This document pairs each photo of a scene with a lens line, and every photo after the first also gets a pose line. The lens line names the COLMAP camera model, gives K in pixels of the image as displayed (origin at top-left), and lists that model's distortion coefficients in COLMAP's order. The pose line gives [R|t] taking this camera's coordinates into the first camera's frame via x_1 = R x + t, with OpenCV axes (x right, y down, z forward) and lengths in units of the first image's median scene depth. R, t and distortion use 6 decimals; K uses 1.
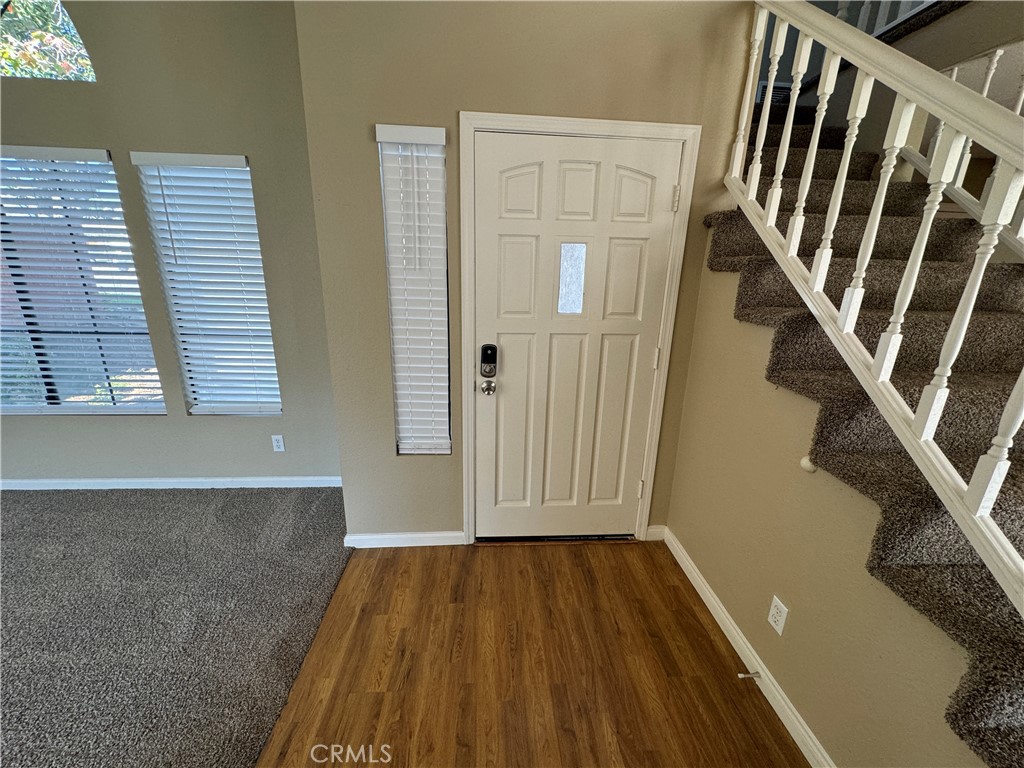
lens RADIAL K [[408.7, 0, 511.1], [0, 408.7, 387.7], [0, 0, 1]] dist [0.001363, -0.000158]
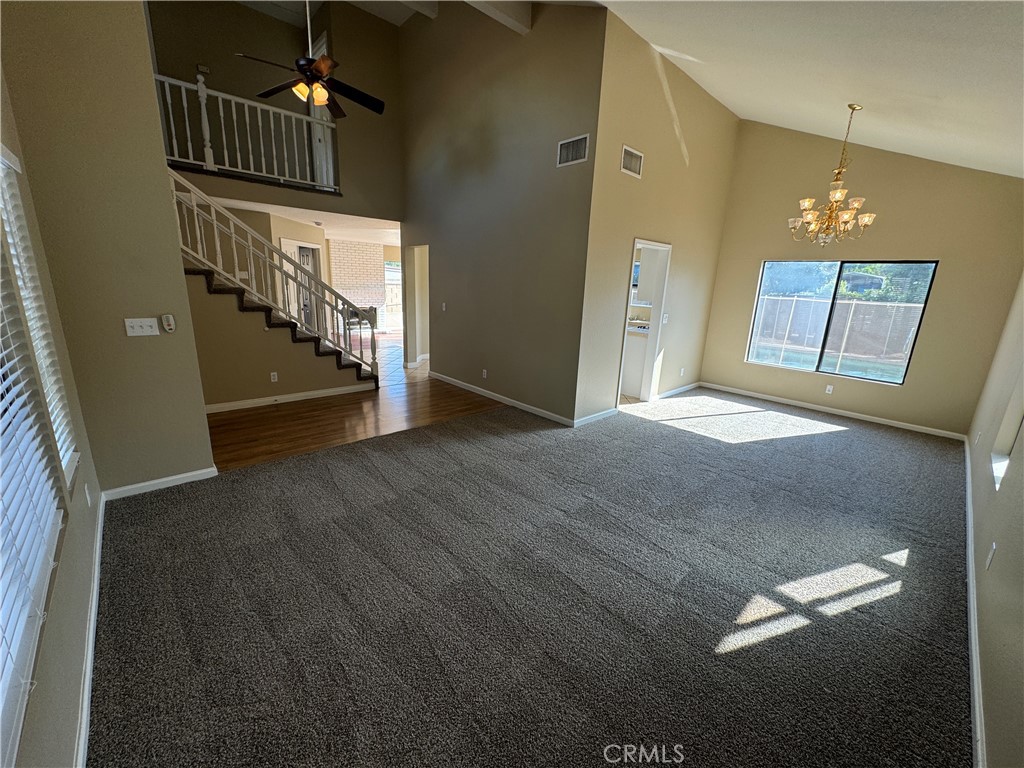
lens RADIAL K [[408.7, 0, 512.3], [0, 408.7, 383.6], [0, 0, 1]] dist [0.001363, -0.000158]
pose [[-0.625883, -0.236517, 0.743190, -2.535730], [0.165844, 0.890755, 0.423145, -0.409478], [-0.762081, 0.388092, -0.518283, 1.033812]]
